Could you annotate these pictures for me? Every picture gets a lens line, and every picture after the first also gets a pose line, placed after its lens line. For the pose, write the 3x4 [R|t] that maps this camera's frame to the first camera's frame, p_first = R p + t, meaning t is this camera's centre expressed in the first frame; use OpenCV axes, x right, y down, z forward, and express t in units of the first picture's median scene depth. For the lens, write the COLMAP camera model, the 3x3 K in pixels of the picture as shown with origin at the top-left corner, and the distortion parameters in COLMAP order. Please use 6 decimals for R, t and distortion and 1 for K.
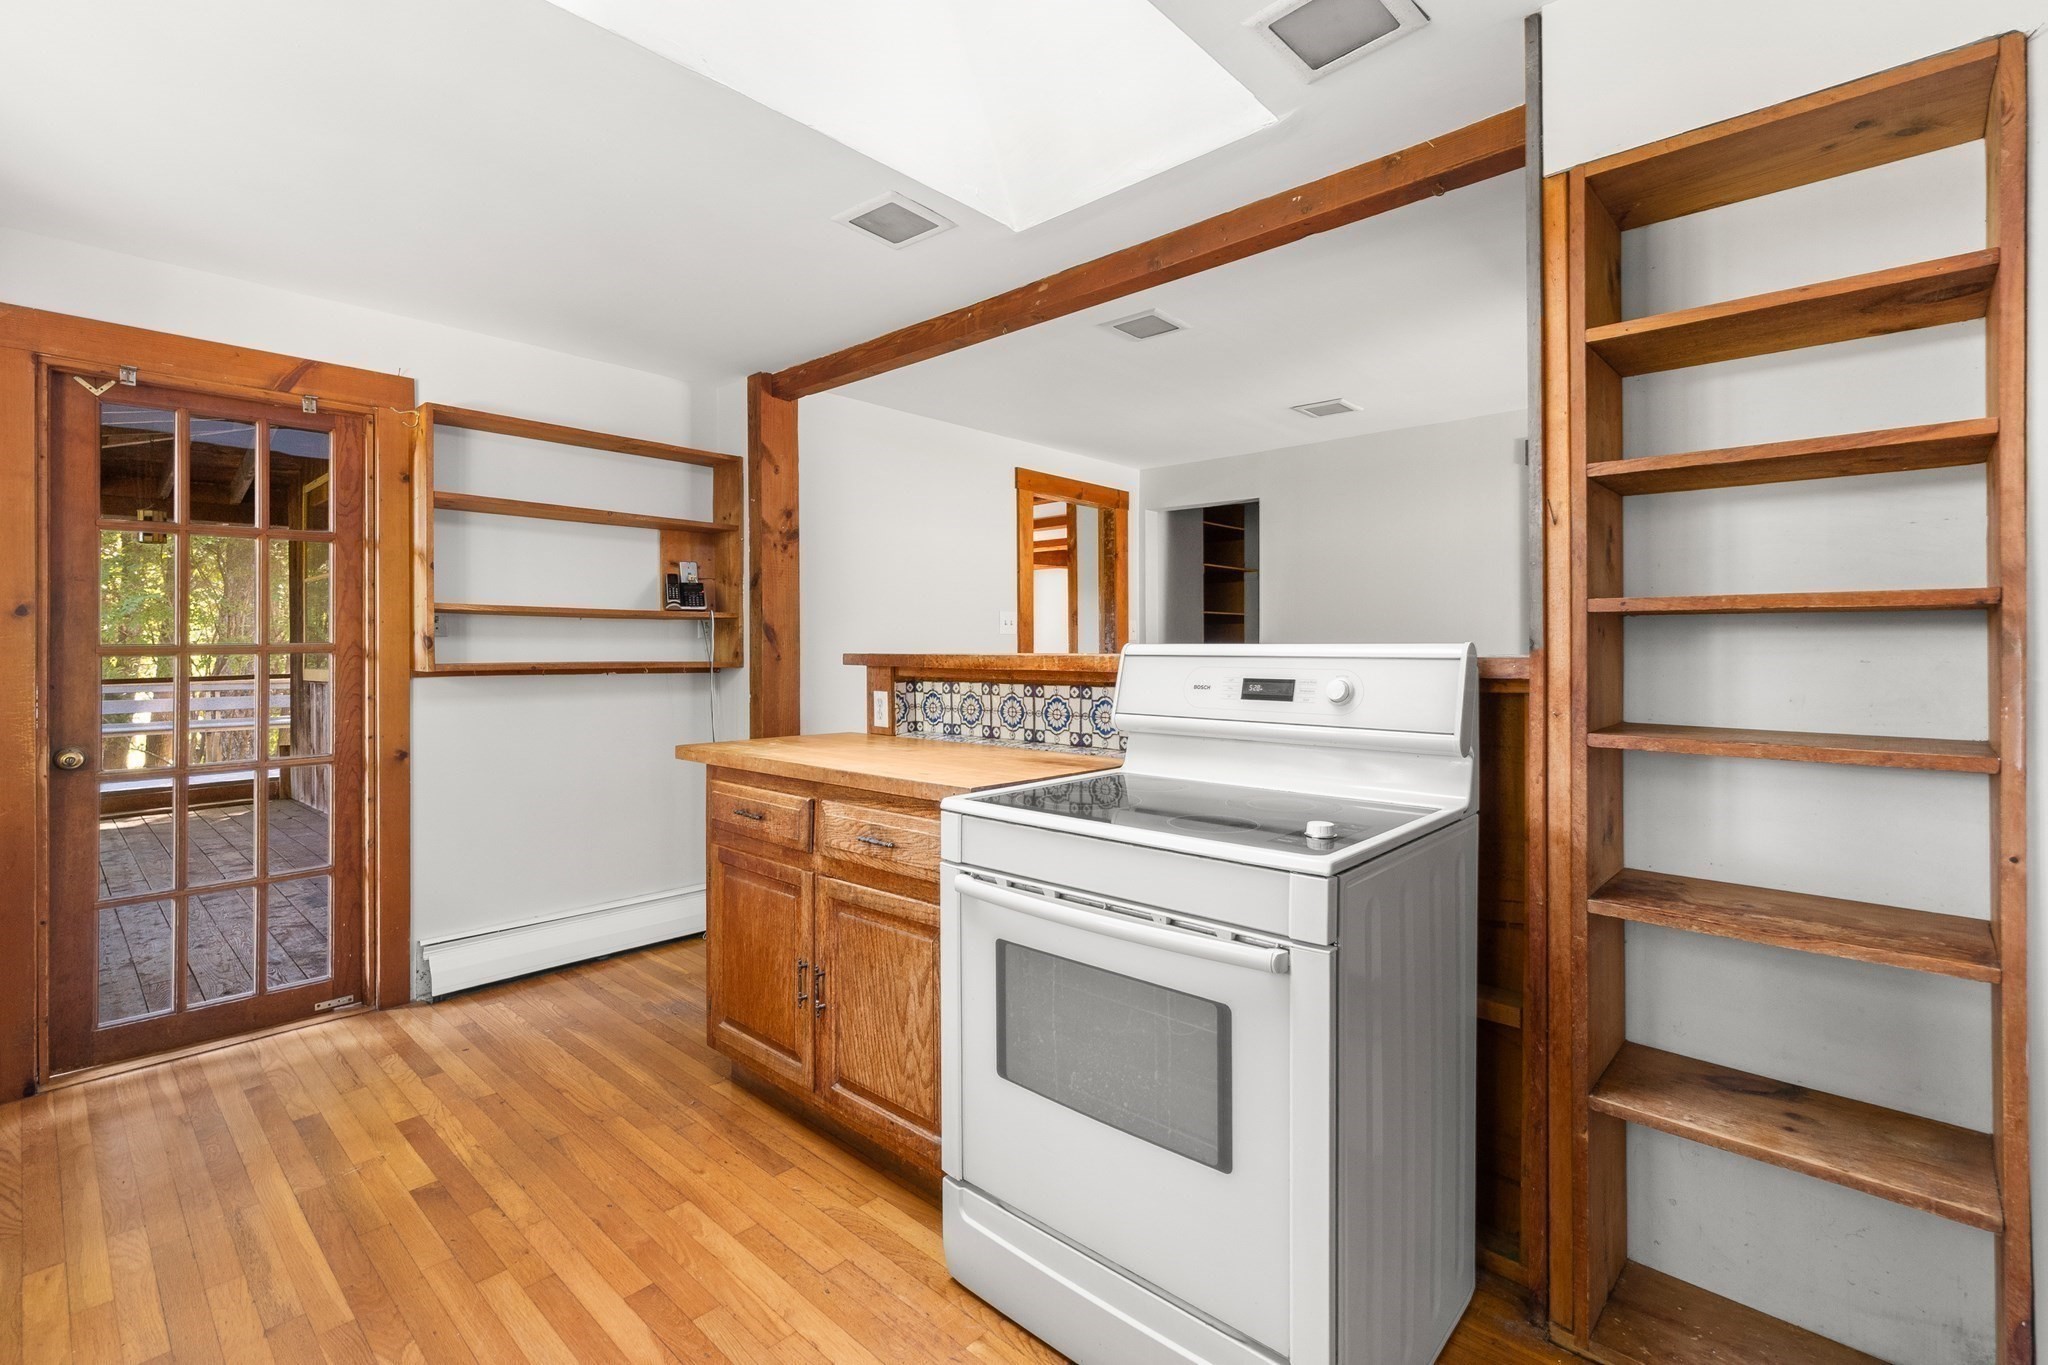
lens RADIAL K [[936.1, 0, 1035.9], [0, 936.1, 649.3], [0, 0, 1]] dist [0.001278, 0.000846]
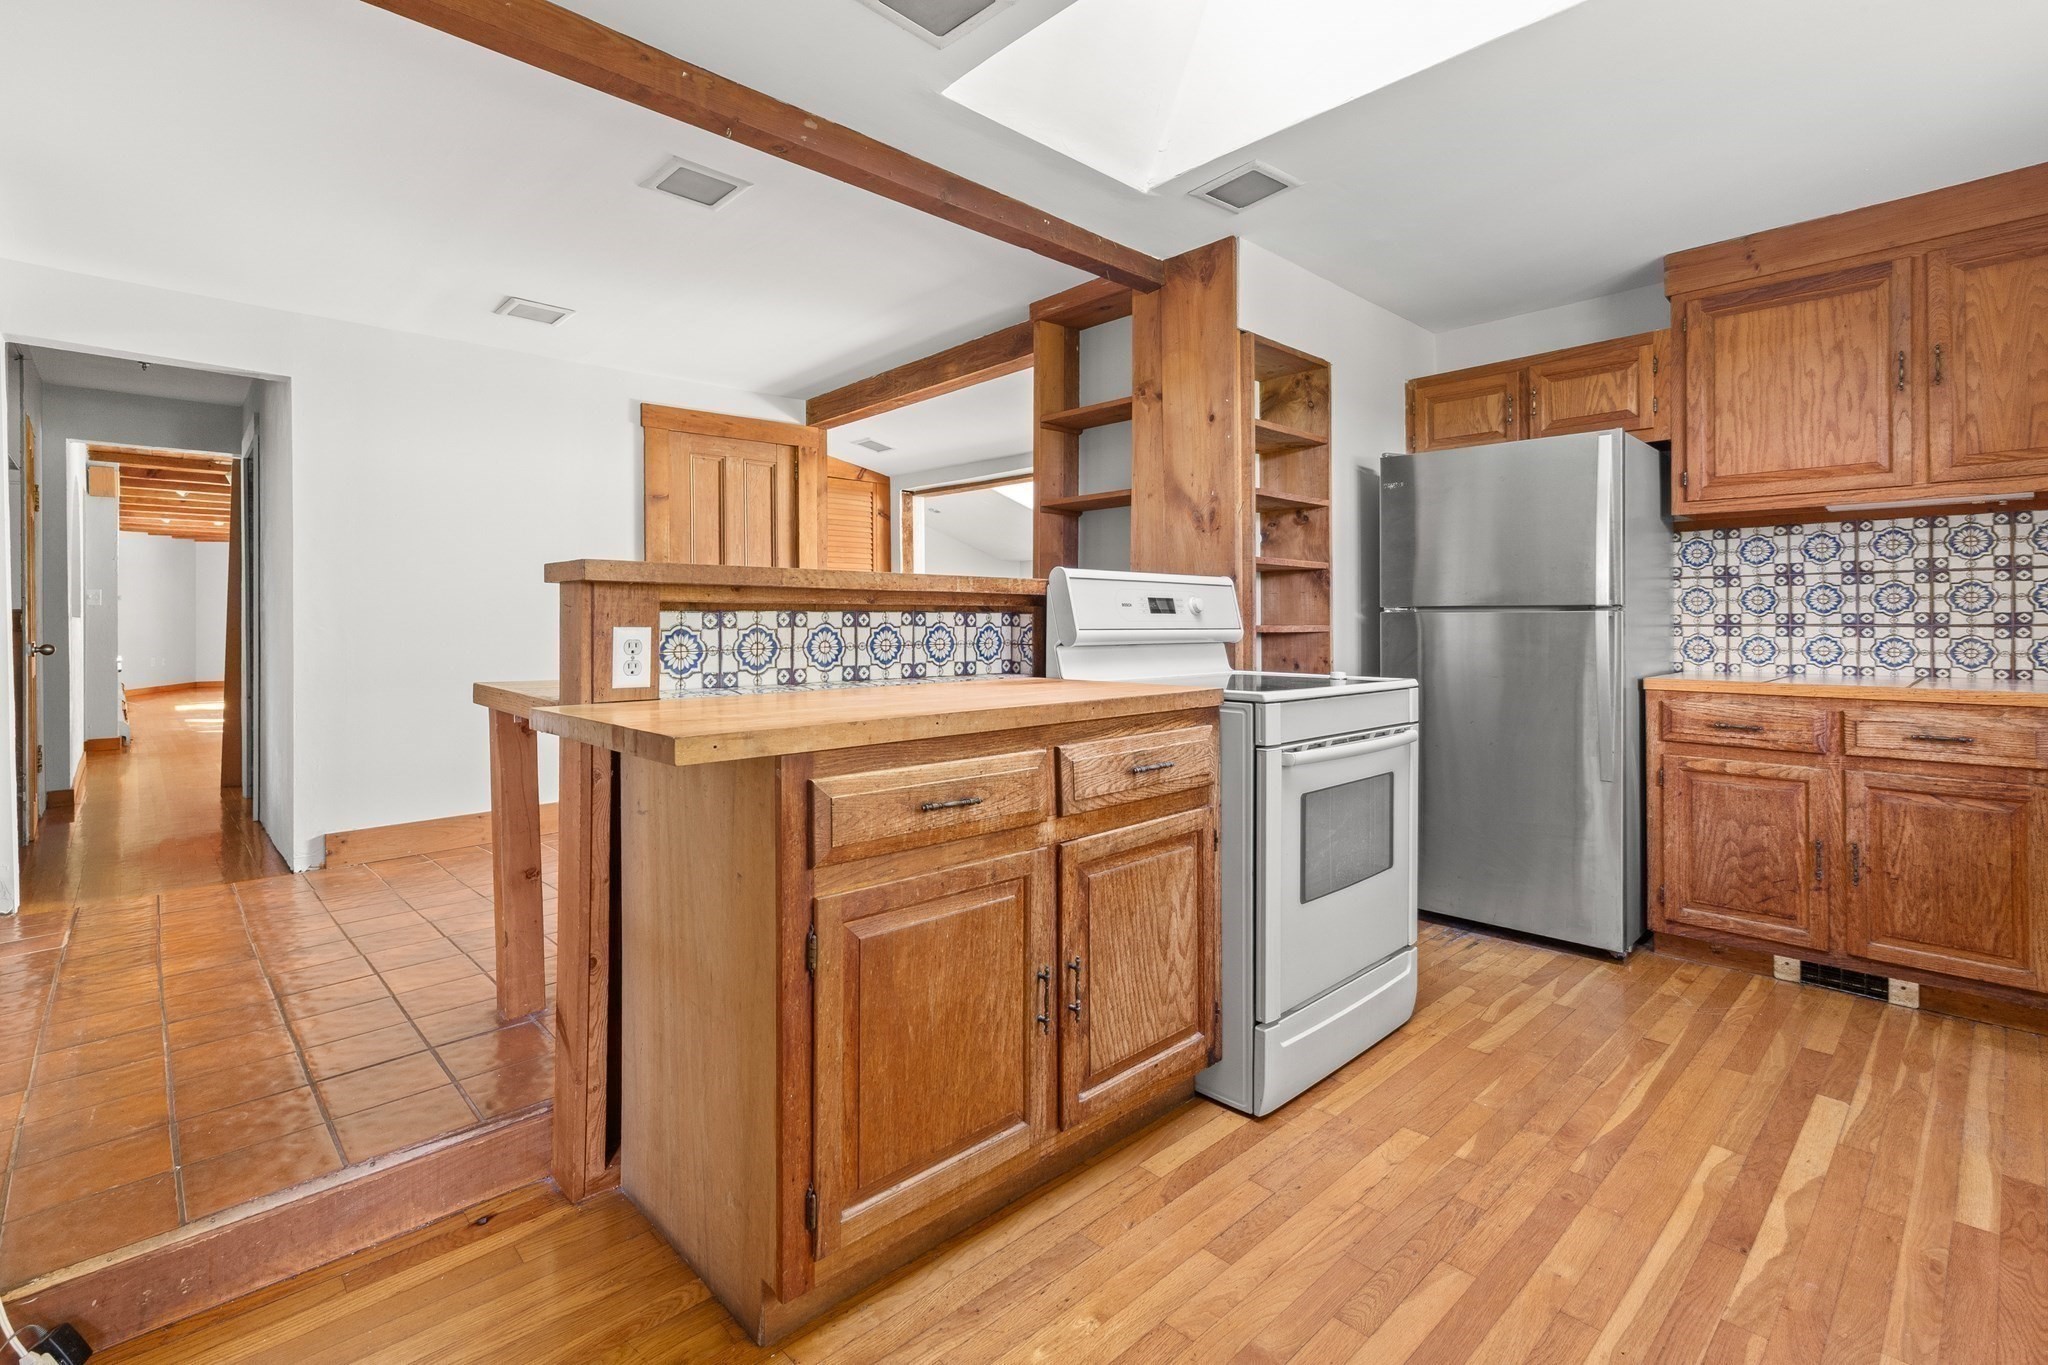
lens RADIAL K [[936.1, 0, 1013.0], [0, 936.1, 620.3], [0, 0, 1]] dist [0.001278, 0.000846]
pose [[0.073486, 0.003039, 0.997292, -0.961620], [0.005669, 0.999978, -0.003465, 0.057482], [-0.997280, 0.005909, 0.073467, 0.941179]]
